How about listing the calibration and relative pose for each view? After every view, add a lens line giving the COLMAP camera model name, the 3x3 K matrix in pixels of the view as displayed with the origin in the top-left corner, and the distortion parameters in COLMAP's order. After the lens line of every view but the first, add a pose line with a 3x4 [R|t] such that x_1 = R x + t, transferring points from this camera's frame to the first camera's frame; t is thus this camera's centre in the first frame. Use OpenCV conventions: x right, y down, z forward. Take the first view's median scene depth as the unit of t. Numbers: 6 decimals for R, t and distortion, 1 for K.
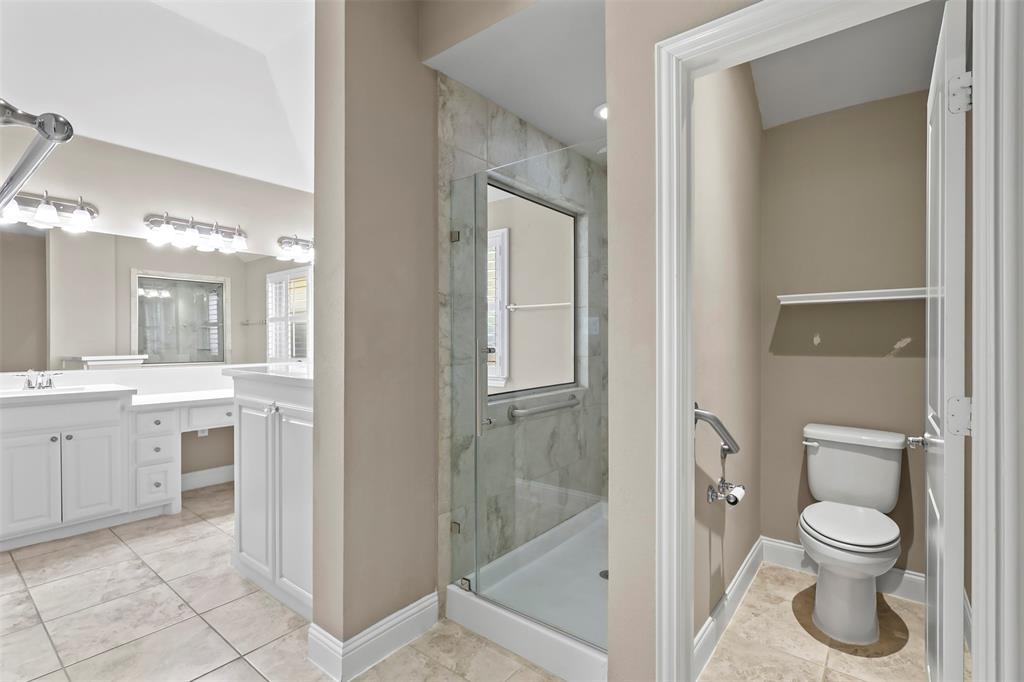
lens RADIAL K [[473.0, 0, 509.9], [0, 473.0, 338.0], [0, 0, 1]] dist [-0.001687, -0.000689]
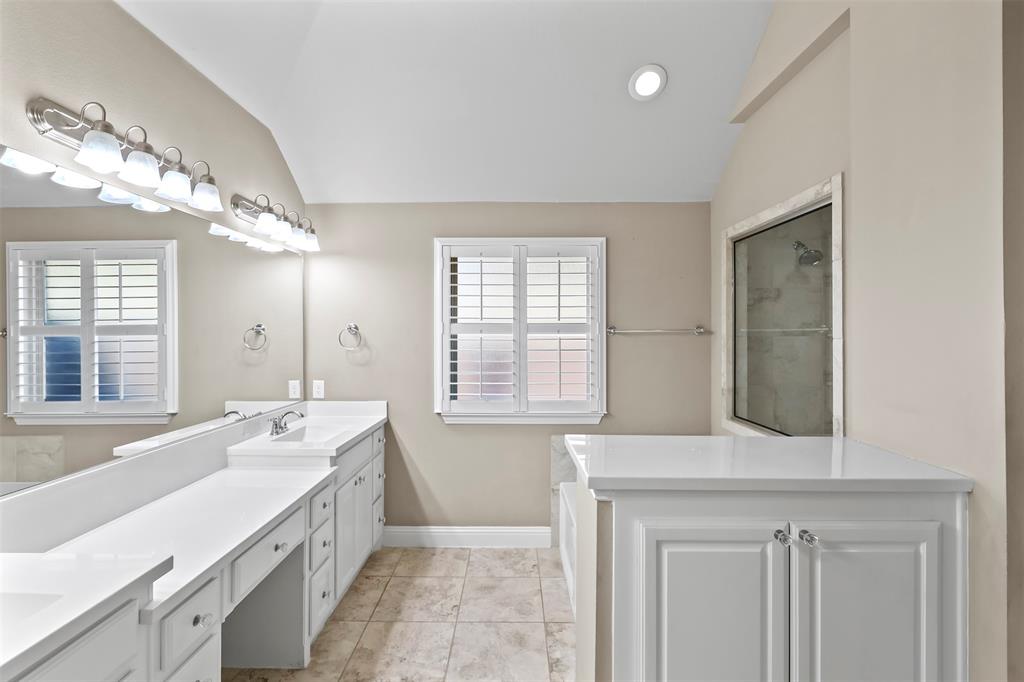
lens RADIAL K [[473.0, 0, 509.9], [0, 473.0, 338.0], [0, 0, 1]] dist [-0.001687, -0.000689]
pose [[0.794524, -0.007815, 0.607182, -0.656440], [-0.000688, 0.999905, 0.013771, -0.063101], [-0.607232, -0.011359, 0.794444, 0.429420]]
